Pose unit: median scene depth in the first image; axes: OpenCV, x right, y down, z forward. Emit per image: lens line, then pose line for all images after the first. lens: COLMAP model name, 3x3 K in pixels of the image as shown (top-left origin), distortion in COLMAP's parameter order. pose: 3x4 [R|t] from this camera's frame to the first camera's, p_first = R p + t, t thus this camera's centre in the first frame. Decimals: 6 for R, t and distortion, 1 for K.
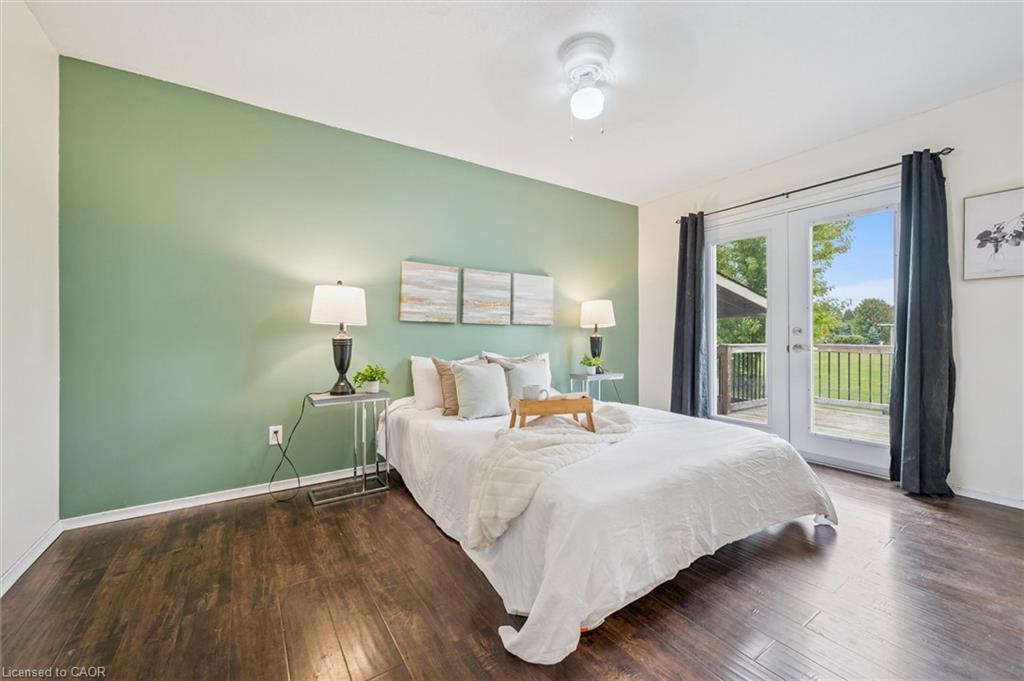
lens RADIAL K [[408.4, 0, 512.0], [0, 408.4, 333.5], [0, 0, 1]] dist [0.000041, -0.000080]
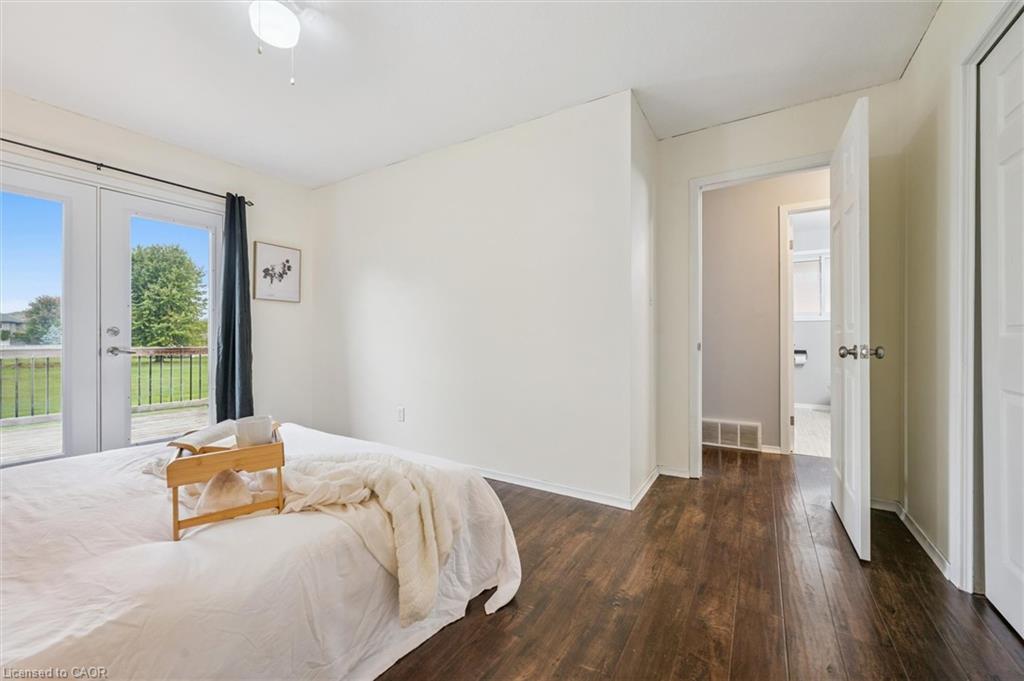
lens RADIAL K [[408.4, 0, 512.0], [0, 408.4, 333.5], [0, 0, 1]] dist [0.000041, -0.000080]
pose [[-0.426871, 0.014912, 0.904190, -0.572688], [-0.003744, 0.999826, -0.018257, 0.015960], [-0.904305, -0.011179, -0.426741, 0.791696]]
